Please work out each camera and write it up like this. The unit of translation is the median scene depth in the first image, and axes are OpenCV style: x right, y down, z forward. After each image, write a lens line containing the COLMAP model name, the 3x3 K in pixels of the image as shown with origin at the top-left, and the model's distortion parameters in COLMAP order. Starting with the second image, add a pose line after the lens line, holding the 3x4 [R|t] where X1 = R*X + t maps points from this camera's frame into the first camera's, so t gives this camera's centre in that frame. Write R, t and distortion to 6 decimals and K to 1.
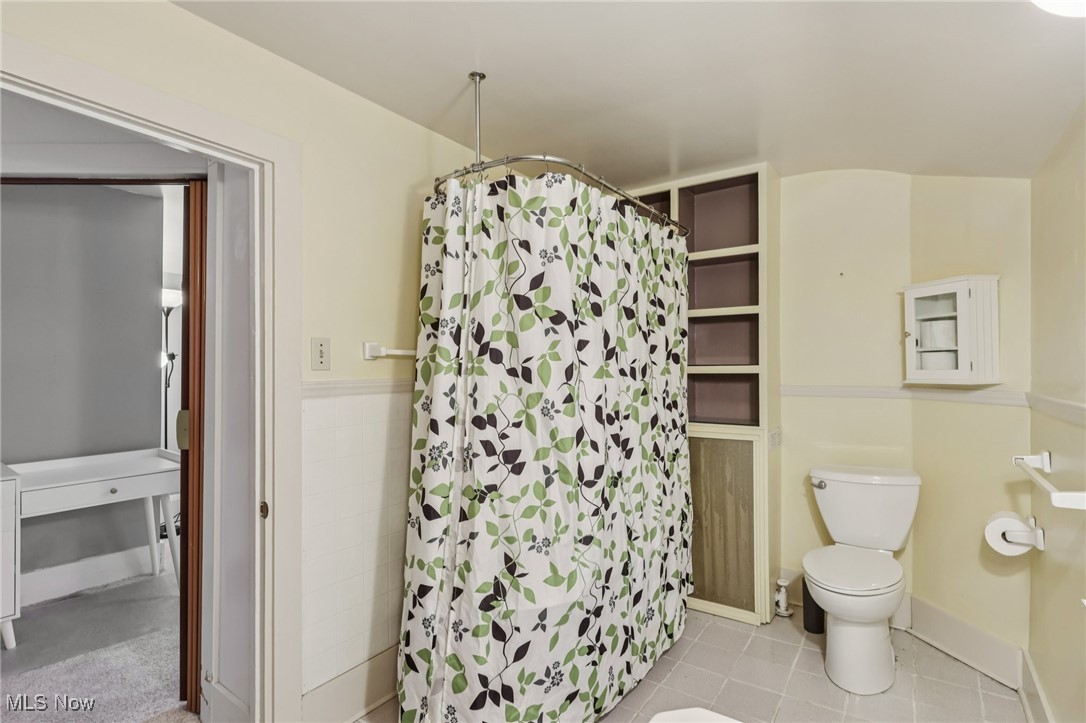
lens RADIAL K [[518.6, 0, 546.8], [0, 518.6, 366.0], [0, 0, 1]] dist [-0.002399, 0.000103]
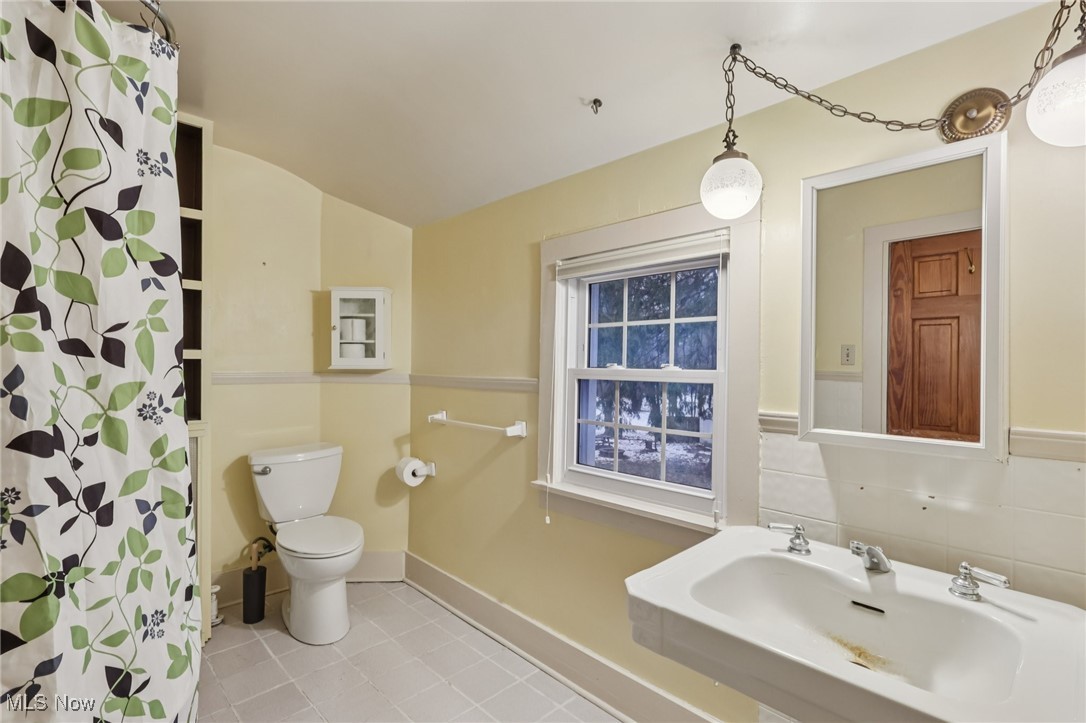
lens RADIAL K [[518.6, 0, 546.8], [0, 518.6, 366.0], [0, 0, 1]] dist [-0.002399, 0.000103]
pose [[0.186884, 0.001434, 0.982381, -0.521606], [-0.014762, 0.999890, 0.001349, 0.024374], [-0.982271, -0.014754, 0.186885, 0.410945]]
